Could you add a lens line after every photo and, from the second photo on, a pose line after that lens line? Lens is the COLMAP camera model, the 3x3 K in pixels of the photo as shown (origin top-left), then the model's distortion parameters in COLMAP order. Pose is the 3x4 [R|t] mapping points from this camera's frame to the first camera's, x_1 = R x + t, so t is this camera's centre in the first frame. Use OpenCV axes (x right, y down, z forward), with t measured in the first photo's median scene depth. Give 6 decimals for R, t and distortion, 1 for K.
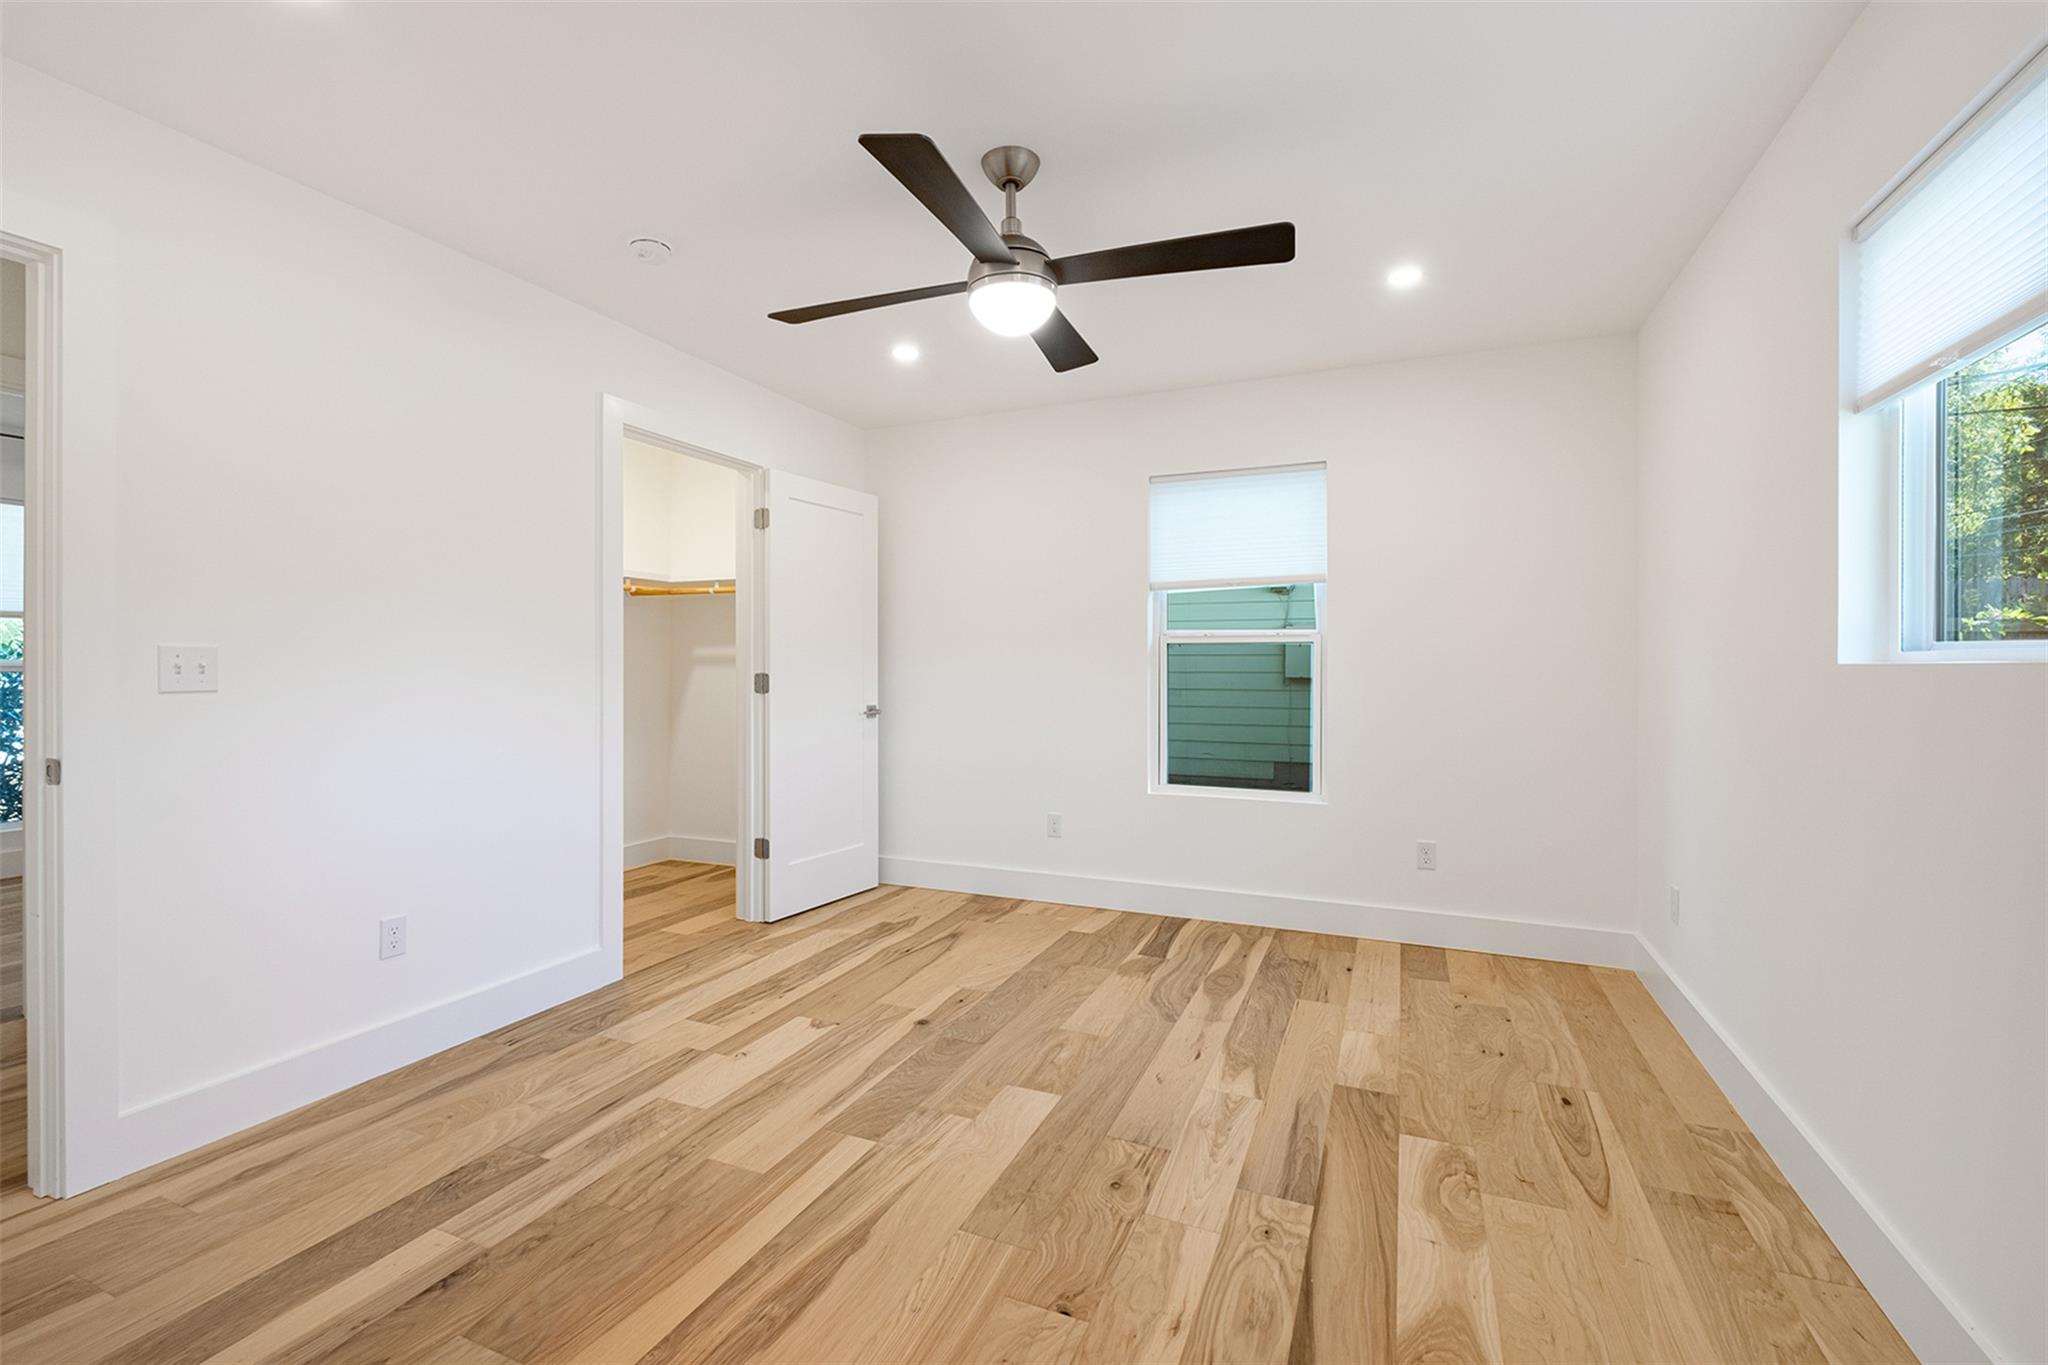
lens RADIAL K [[871.4, 0, 1021.6], [0, 871.4, 672.6], [0, 0, 1]] dist [0.001483, -0.003580]
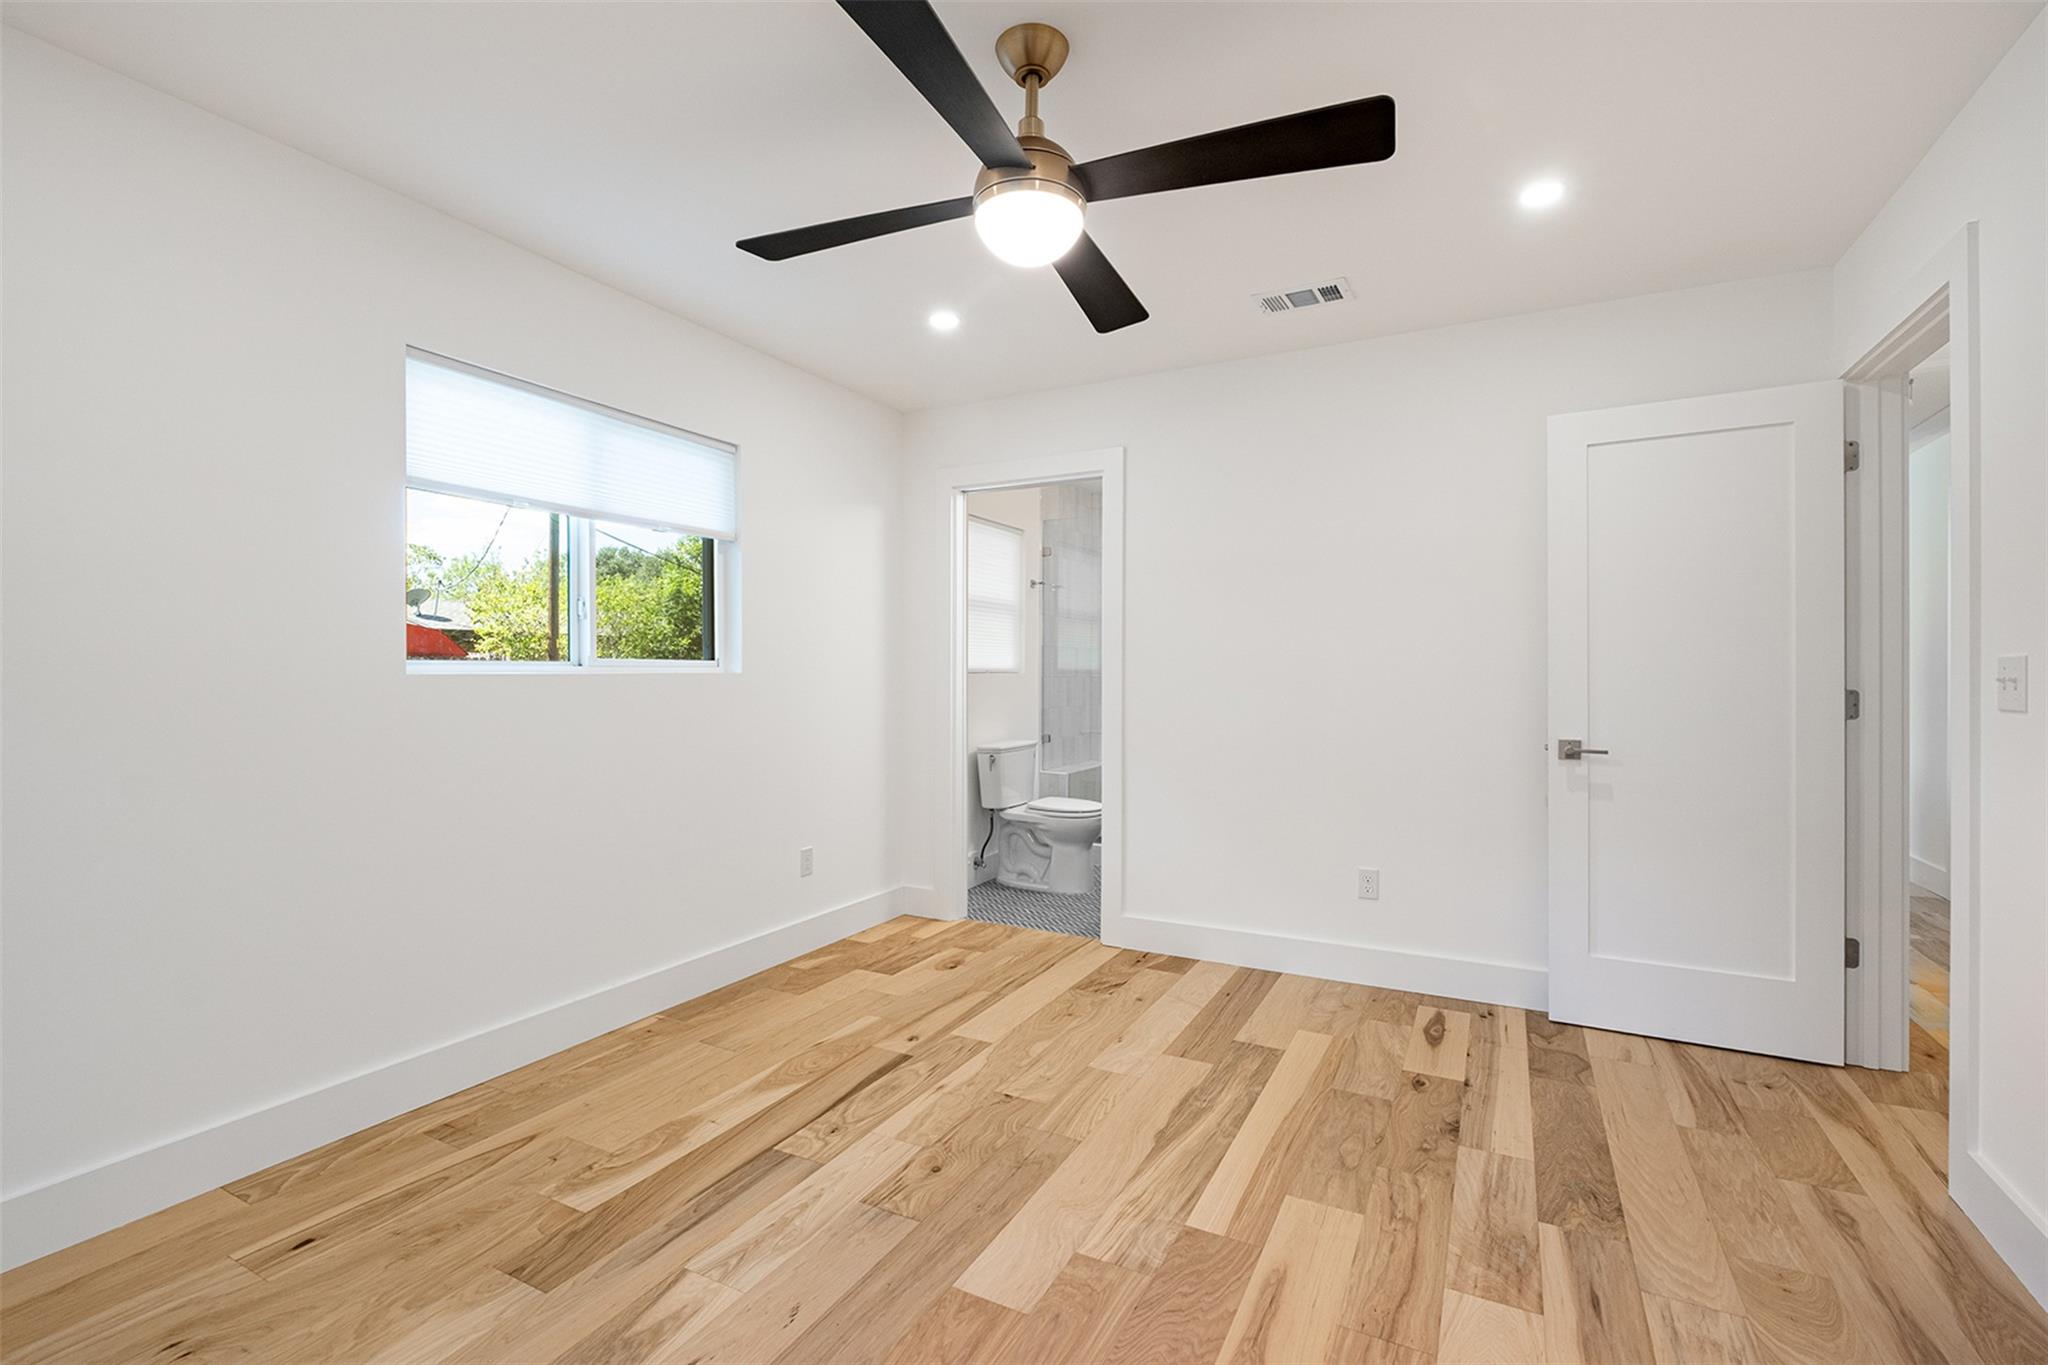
lens RADIAL K [[893.6, 0, 1022.2], [0, 893.6, 662.2], [0, 0, 1]] dist [0.007264, -0.007712]
pose [[-0.996908, -0.000810, 0.078578, -0.068751], [-0.000994, 0.999997, -0.002313, -0.019075], [-0.078576, -0.002384, -0.996905, 1.775440]]
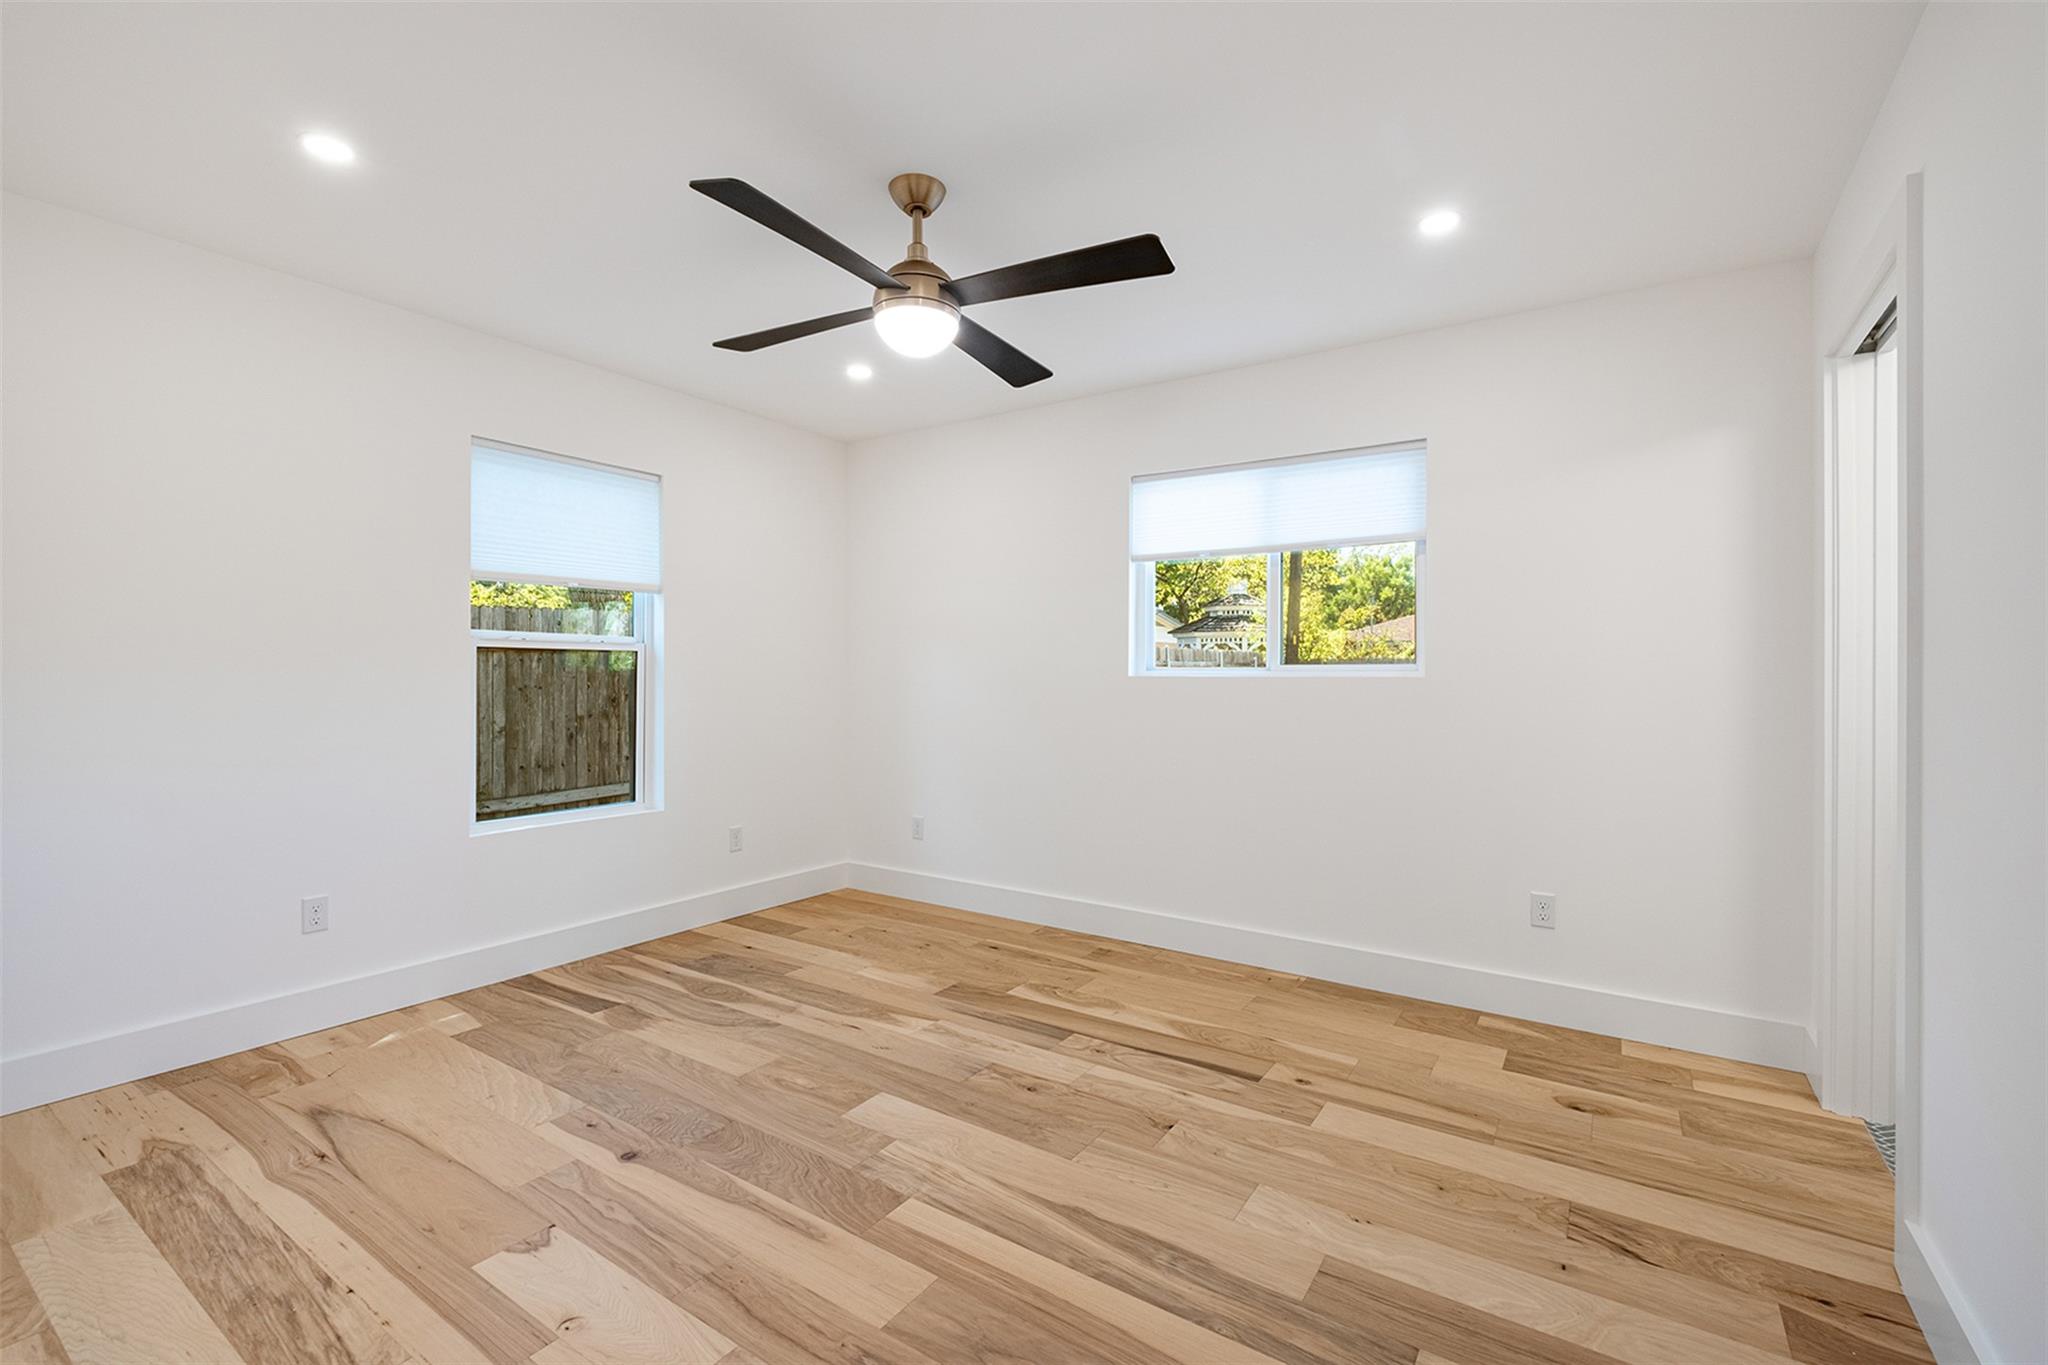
lens RADIAL K [[893.6, 0, 1022.2], [0, 893.6, 662.2], [0, 0, 1]] dist [0.007264, -0.007712]
pose [[0.181261, 0.015048, 0.983320, -0.991003], [0.003337, 0.999868, -0.015916, 0.000405], [-0.983429, 0.006166, 0.181187, 0.667176]]
